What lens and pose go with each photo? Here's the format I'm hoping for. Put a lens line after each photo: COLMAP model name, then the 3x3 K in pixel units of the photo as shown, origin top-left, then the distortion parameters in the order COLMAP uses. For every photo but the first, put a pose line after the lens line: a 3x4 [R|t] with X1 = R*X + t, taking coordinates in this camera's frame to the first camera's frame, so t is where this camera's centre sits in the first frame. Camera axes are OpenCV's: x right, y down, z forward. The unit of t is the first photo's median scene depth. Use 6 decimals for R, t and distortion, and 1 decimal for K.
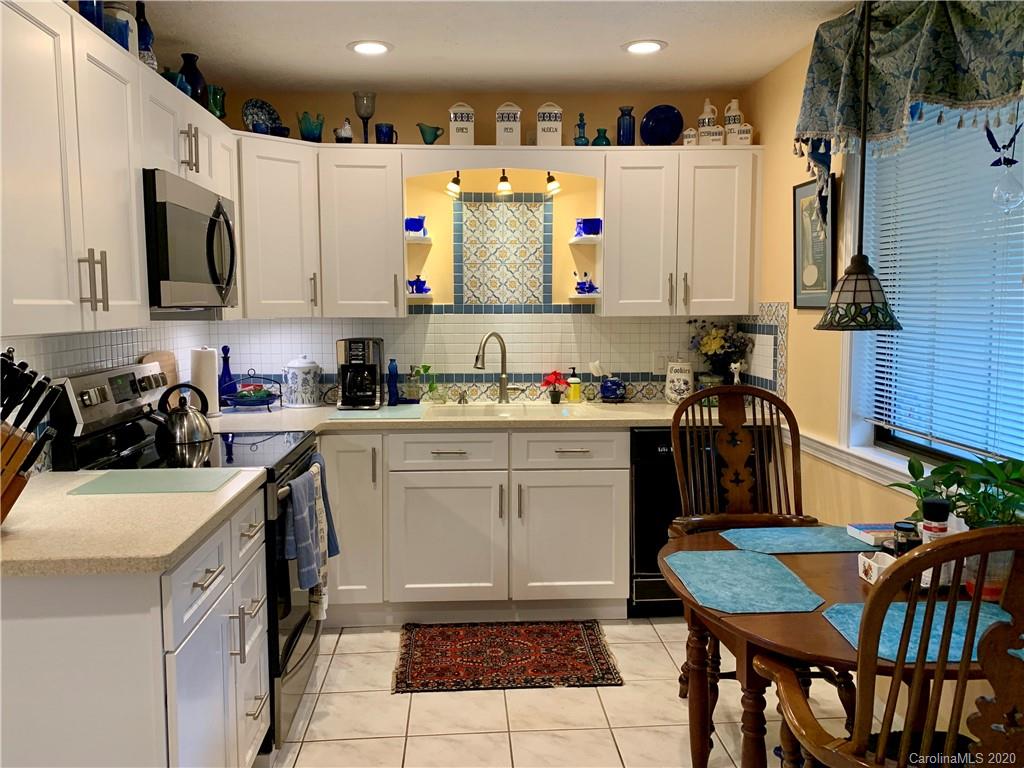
lens RADIAL K [[788.8, 0, 512.0], [0, 788.8, 384.0], [0, 0, 1]] dist [0.106146, -0.160522]
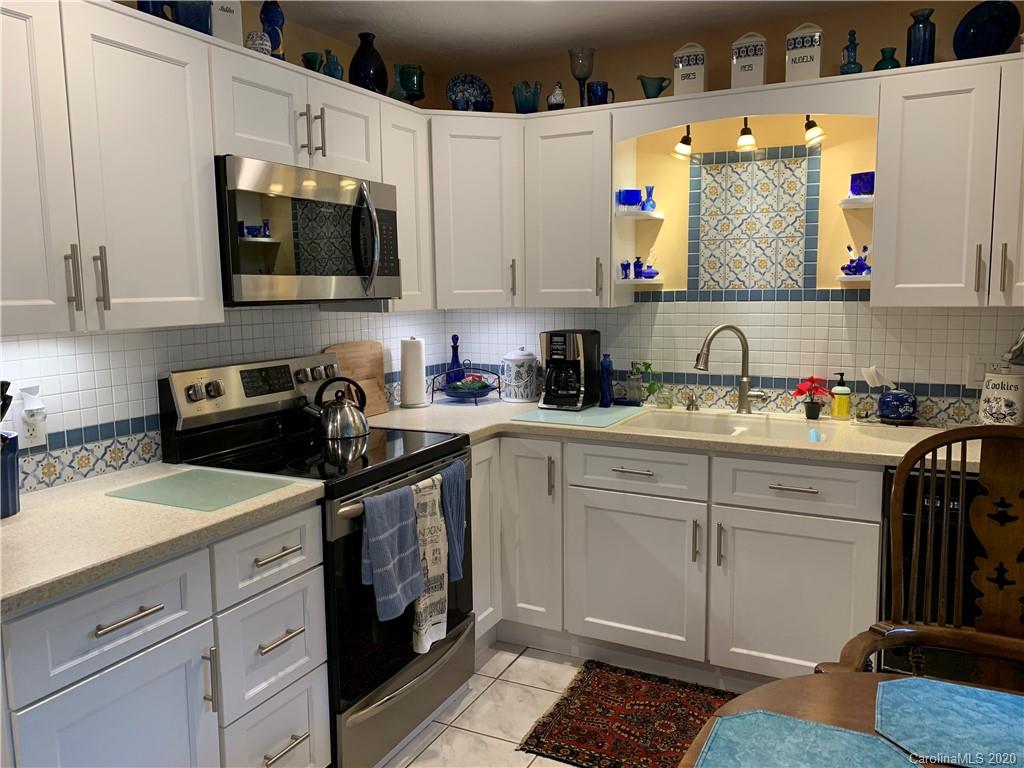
lens RADIAL K [[760.9, 0, 512.0], [0, 760.9, 384.0], [0, 0, 1]] dist [0.040019, -0.053851]
pose [[0.870418, 0.056197, -0.489095, 0.173790], [-0.040802, 0.998280, 0.042089, -0.030176], [0.490619, -0.016679, 0.871214, 0.220025]]
